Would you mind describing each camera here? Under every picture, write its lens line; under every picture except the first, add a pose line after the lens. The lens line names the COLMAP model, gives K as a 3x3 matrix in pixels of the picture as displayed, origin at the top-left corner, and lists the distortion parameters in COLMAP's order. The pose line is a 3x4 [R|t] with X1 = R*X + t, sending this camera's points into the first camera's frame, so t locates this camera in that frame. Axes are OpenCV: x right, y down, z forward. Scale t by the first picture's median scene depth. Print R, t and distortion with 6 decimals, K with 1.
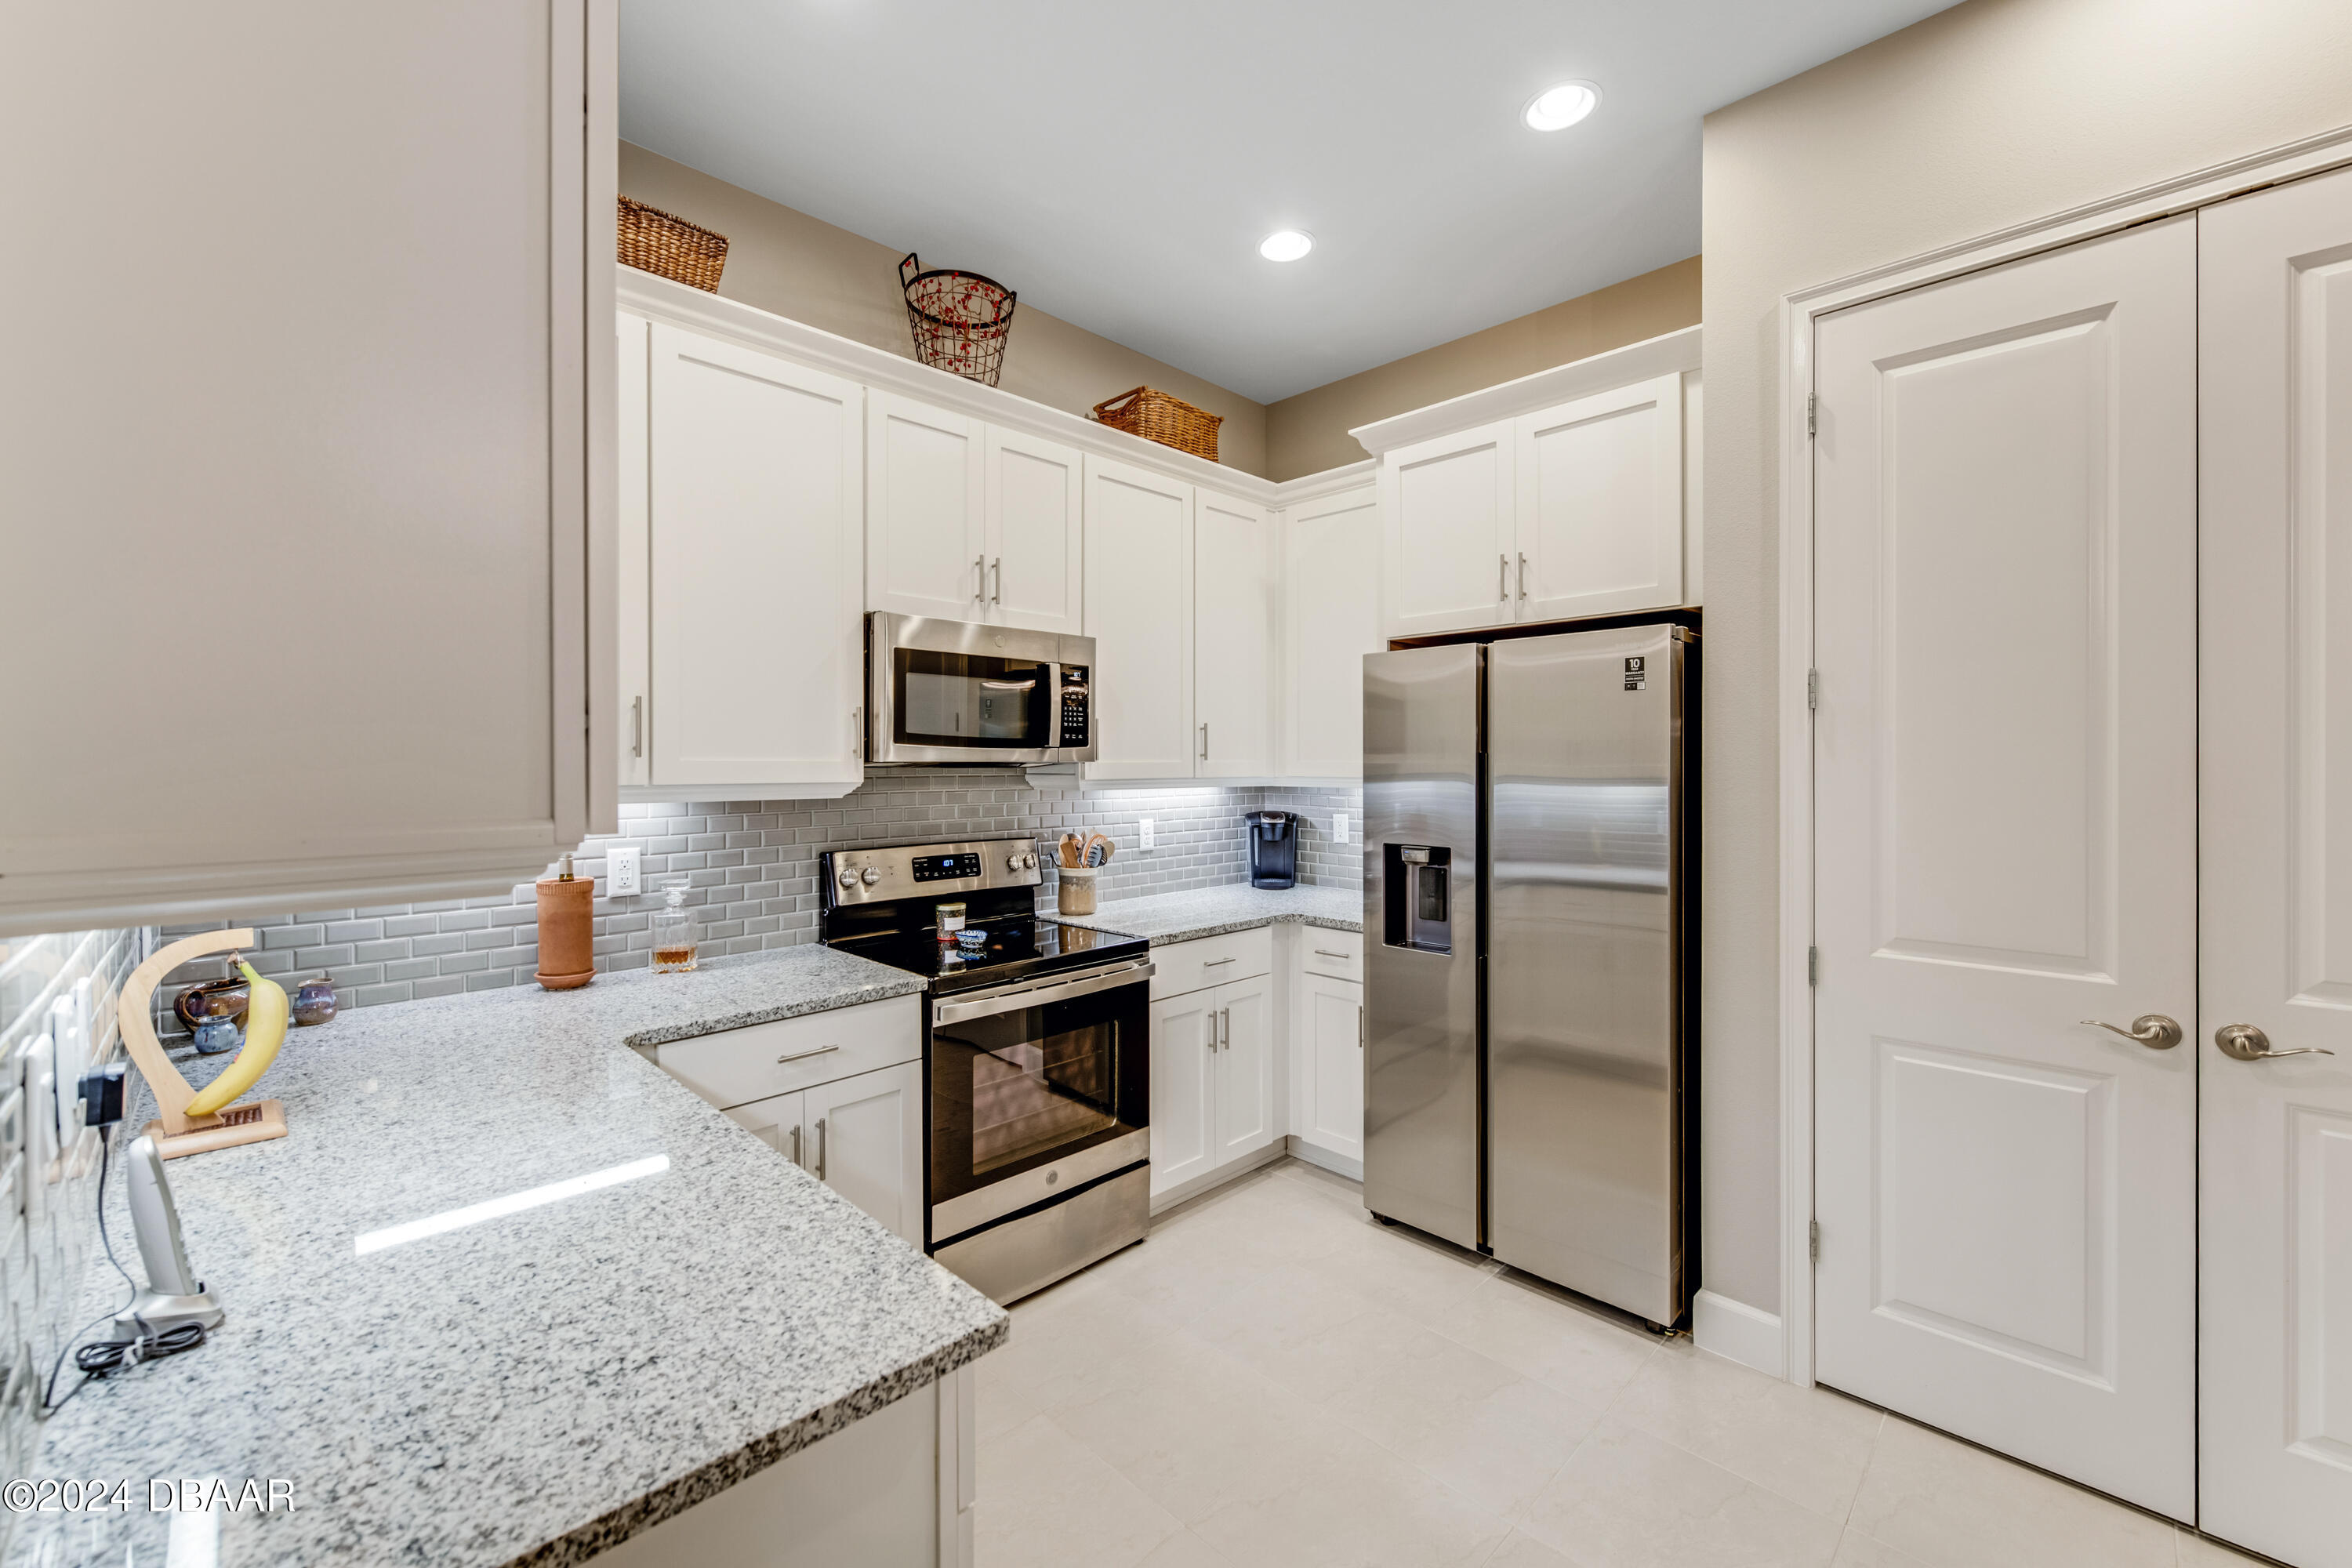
lens RADIAL K [[967.5, 0, 1199.5], [0, 967.5, 758.9], [0, 0, 1]] dist [-0.000931, -0.000301]
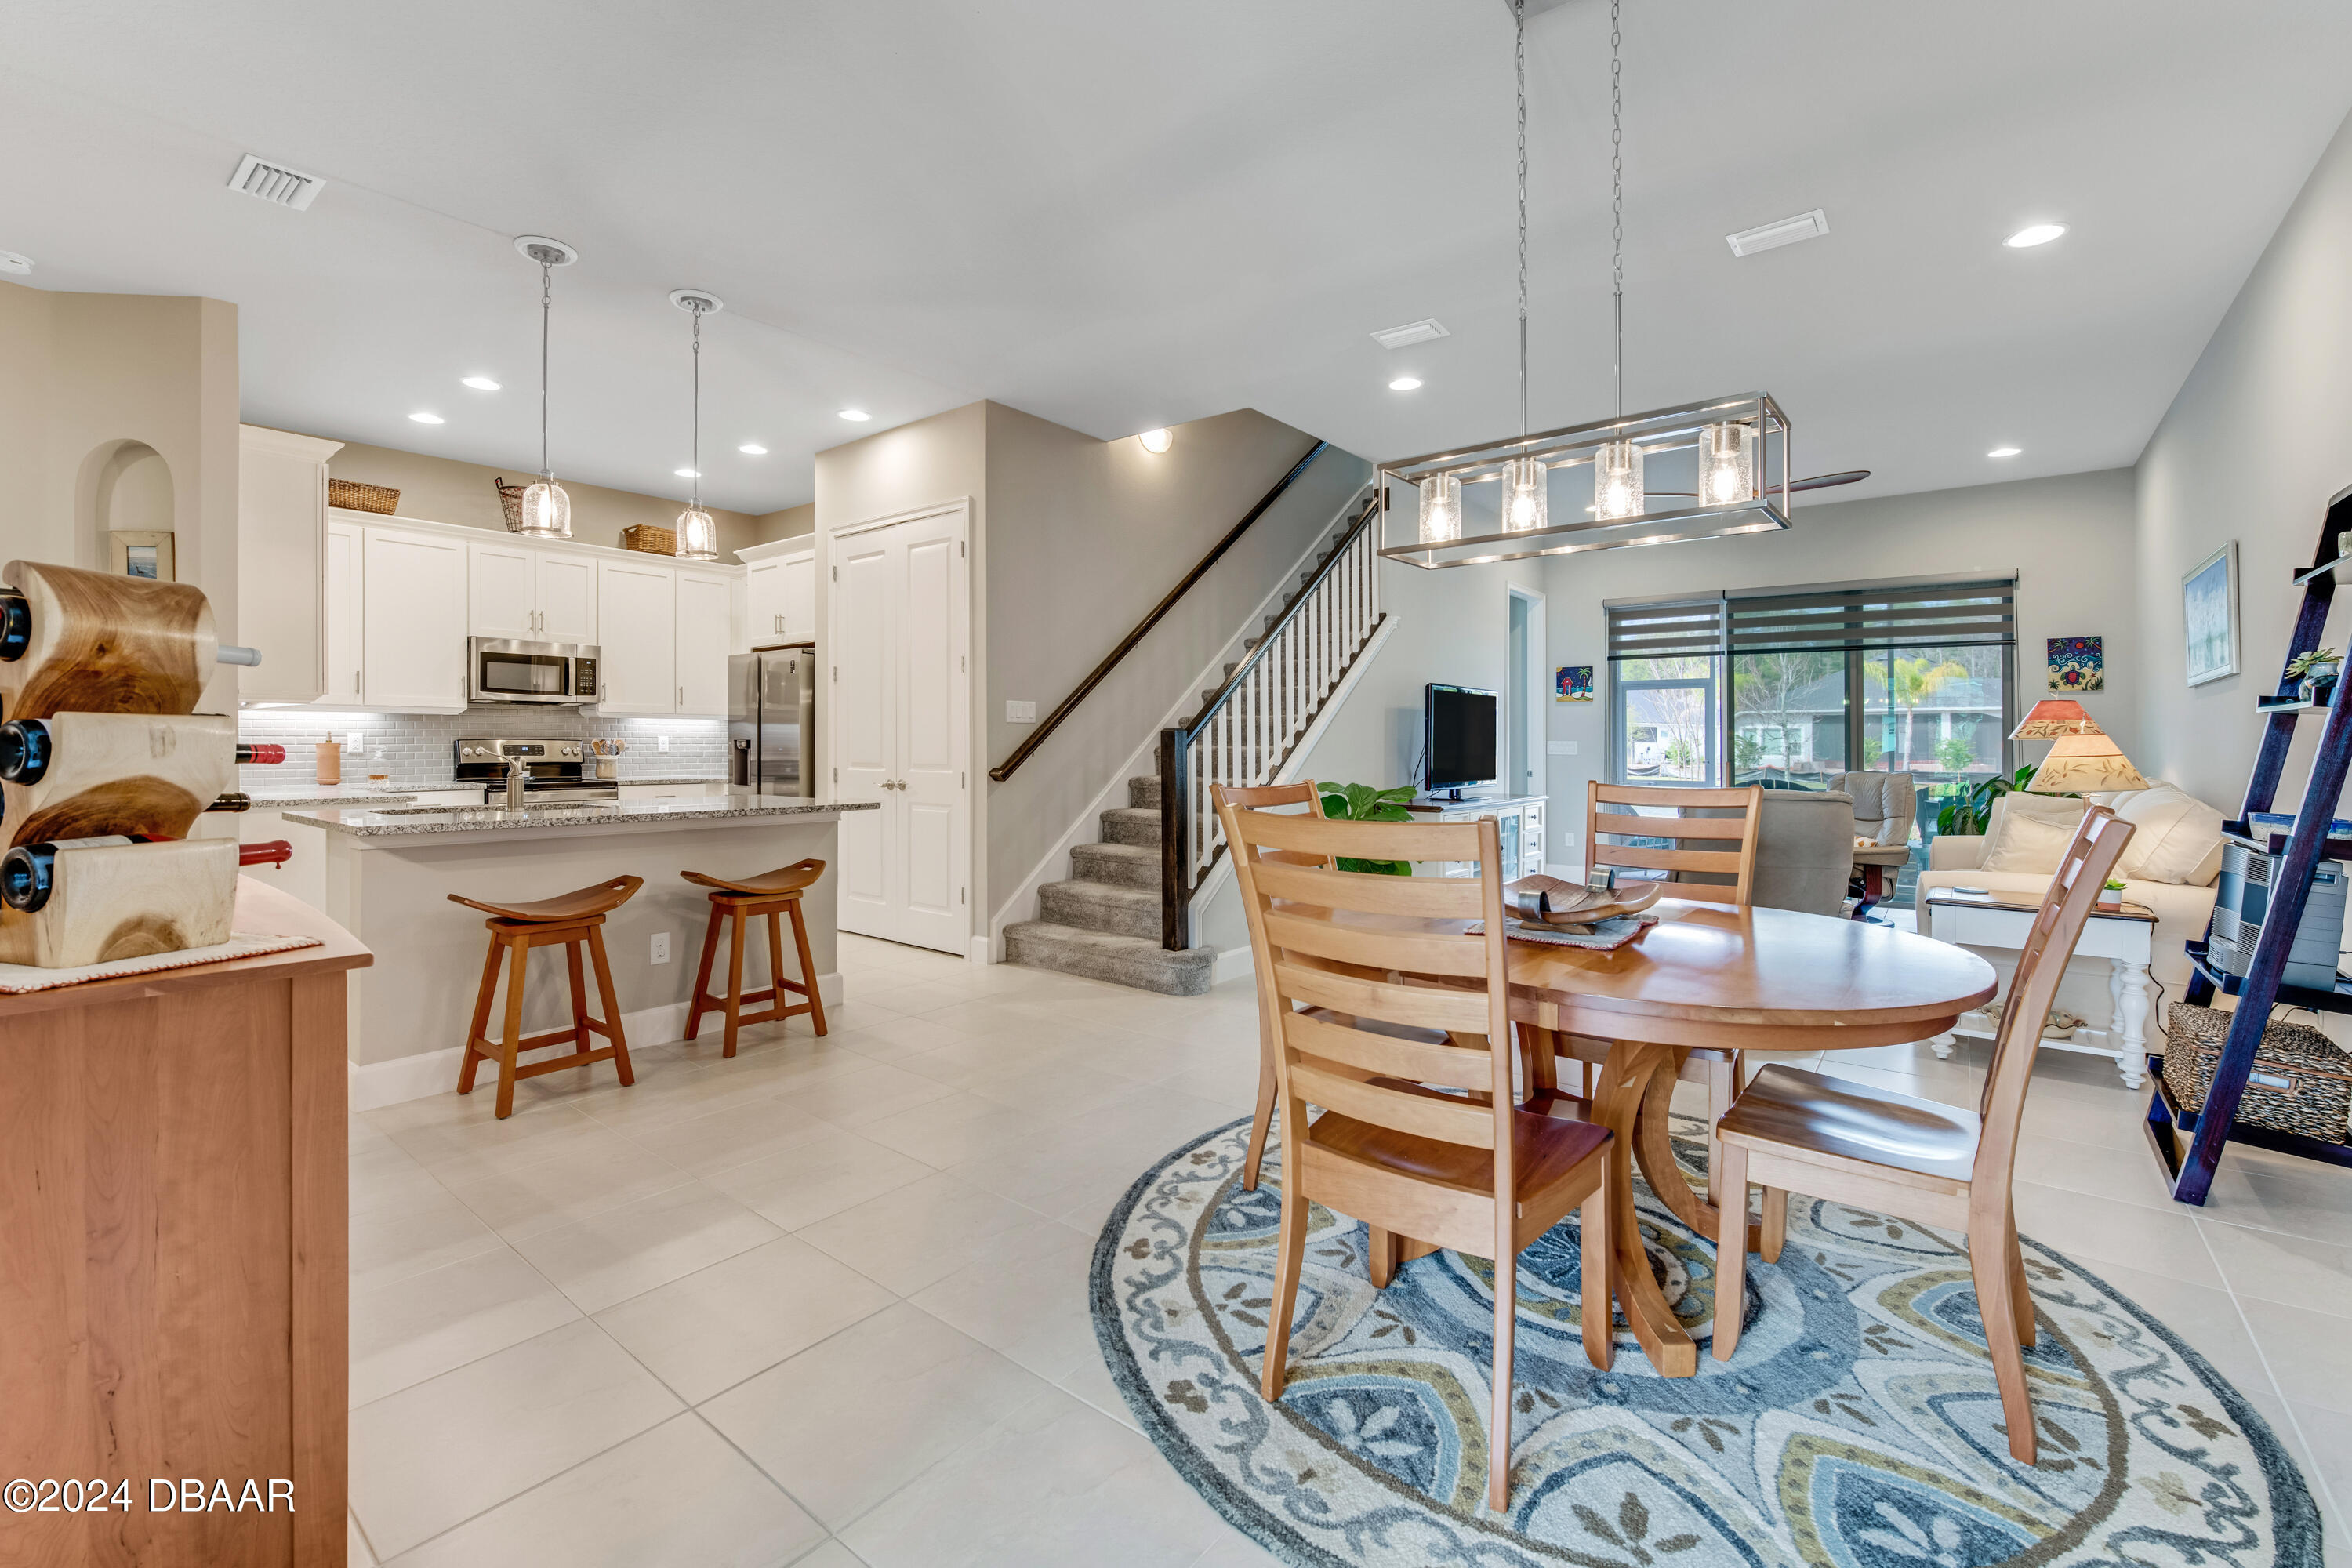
lens RADIAL K [[1010.5, 0, 1229.7], [0, 1010.5, 748.9], [0, 0, 1]] dist [0.000356, -0.000102]
pose [[0.990889, 0.003532, 0.134632, 1.058838], [-0.004767, 0.999949, 0.008855, 0.084775], [-0.134594, -0.009416, 0.990856, -1.548110]]
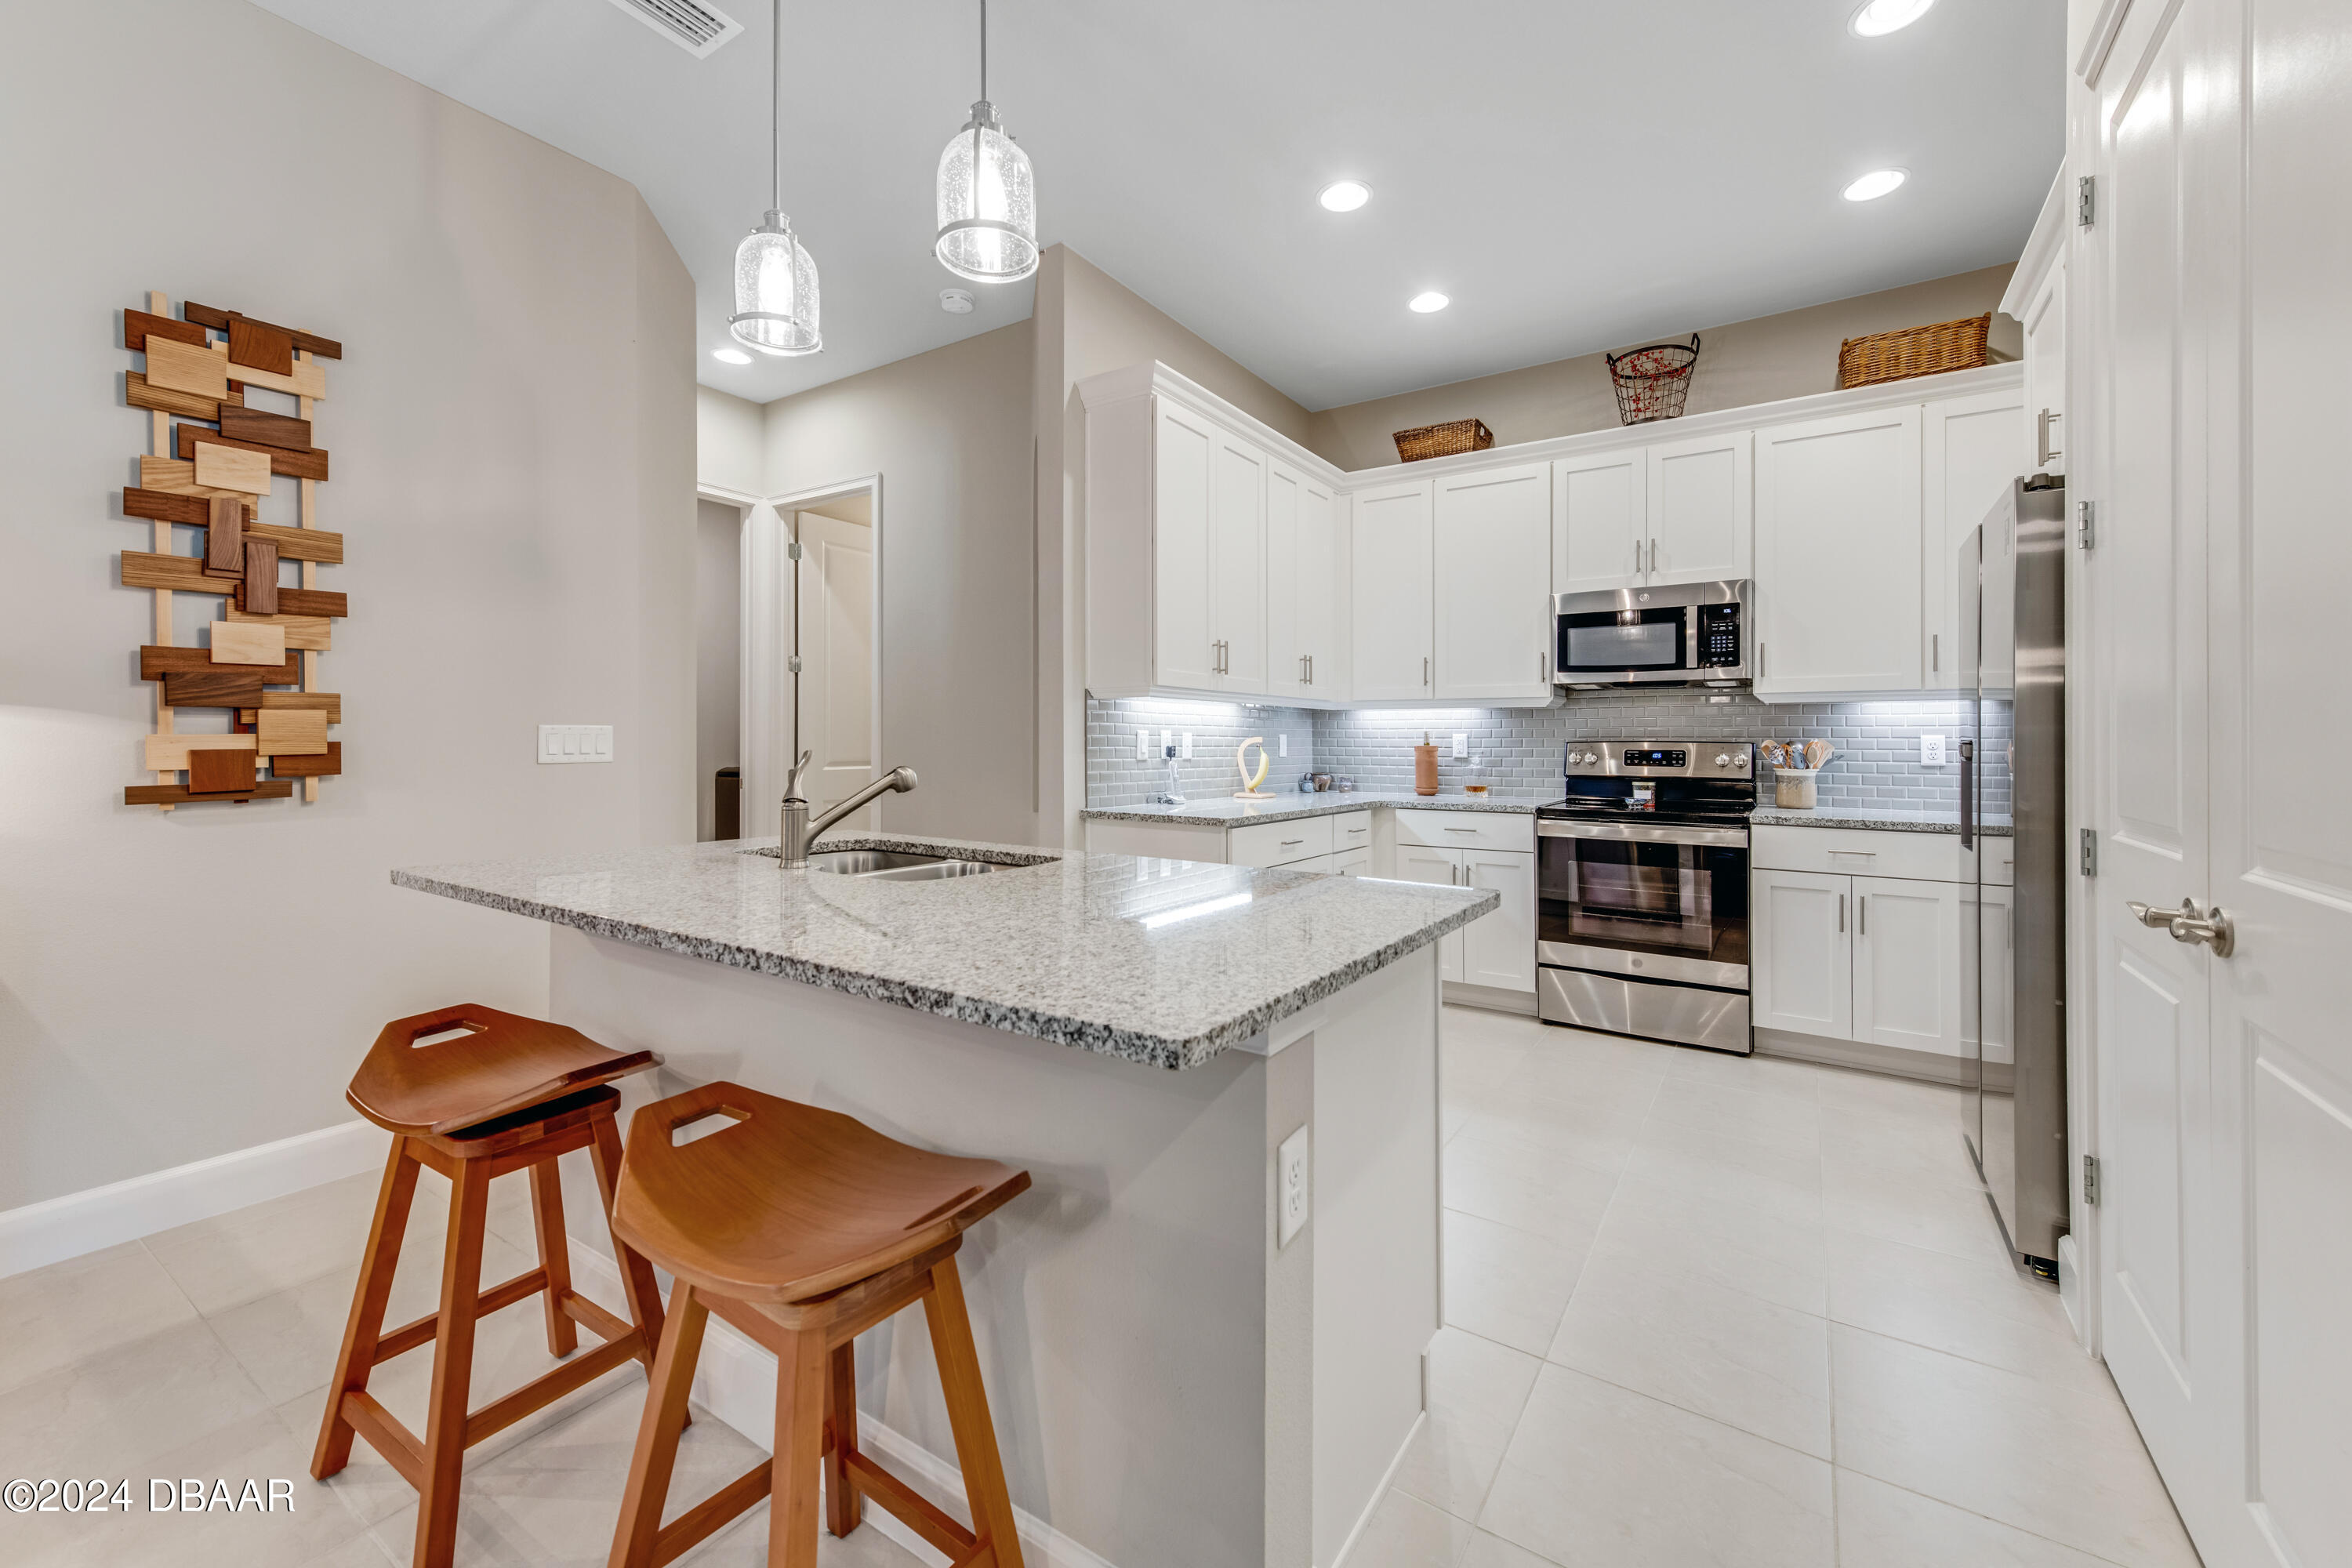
lens RADIAL K [[942.7, 0, 1173.1], [0, 942.7, 731.7], [0, 0, 1]] dist [0.001164, 0.000041]
pose [[0.196146, -0.009256, -0.980531, 1.007910], [0.000527, 0.999956, -0.009334, 0.089524], [0.980574, 0.001314, 0.196143, 0.032273]]
